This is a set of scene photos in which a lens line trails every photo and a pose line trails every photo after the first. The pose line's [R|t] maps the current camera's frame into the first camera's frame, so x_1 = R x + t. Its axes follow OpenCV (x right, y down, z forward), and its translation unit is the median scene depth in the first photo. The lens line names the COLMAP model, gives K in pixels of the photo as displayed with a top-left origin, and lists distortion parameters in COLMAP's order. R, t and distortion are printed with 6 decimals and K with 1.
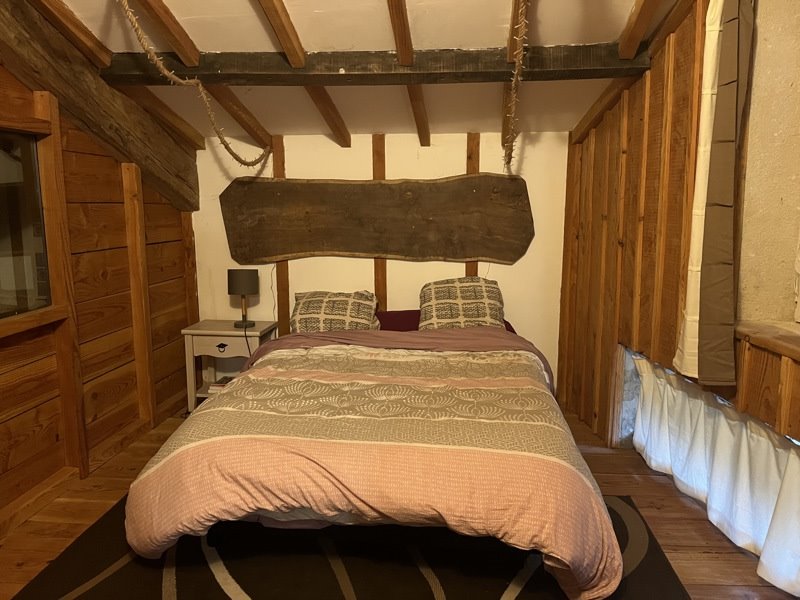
lens RADIAL K [[610.0, 0, 400.6], [0, 610.0, 290.8], [0, 0, 1]] dist [0.076167, -0.090173]
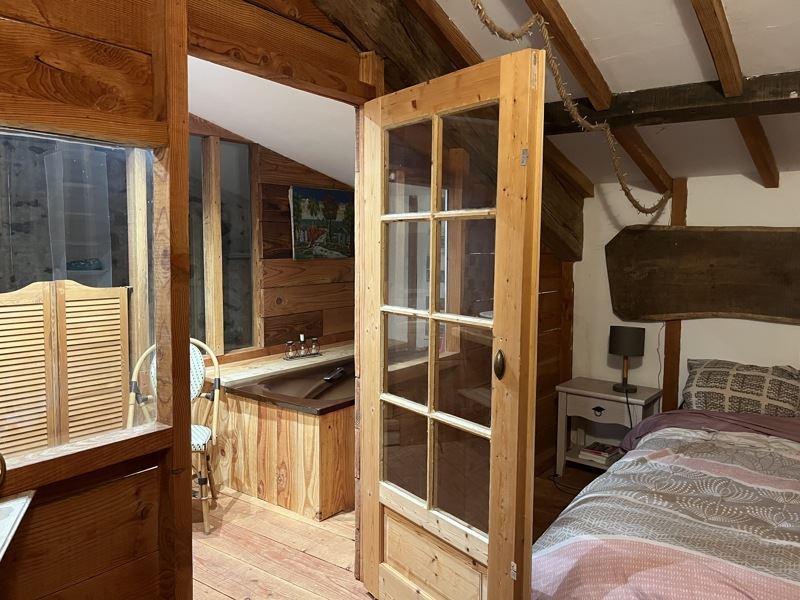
lens RADIAL K [[610.0, 0, 400.6], [0, 610.0, 290.8], [0, 0, 1]] dist [0.076167, -0.090173]
pose [[0.856438, 0.048099, -0.514004, -0.082236], [-0.084643, 0.995259, -0.047899, -0.016612], [0.509264, 0.084529, 0.856449, 0.055540]]
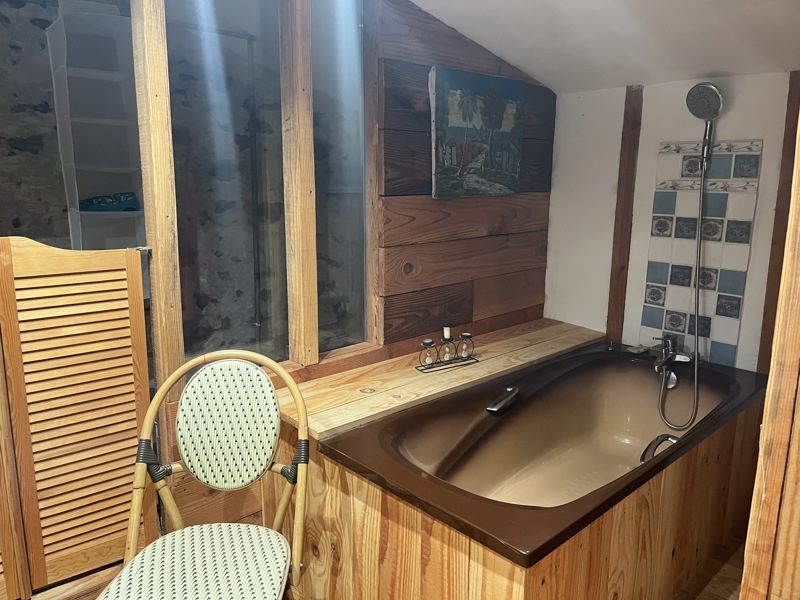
lens RADIAL K [[610.0, 0, 400.6], [0, 610.0, 290.8], [0, 0, 1]] dist [0.076167, -0.090173]
pose [[0.764311, 0.126211, -0.632376, -0.384473], [-0.106163, 0.991906, 0.069654, -0.048488], [0.636049, 0.013897, 0.771523, 0.341767]]
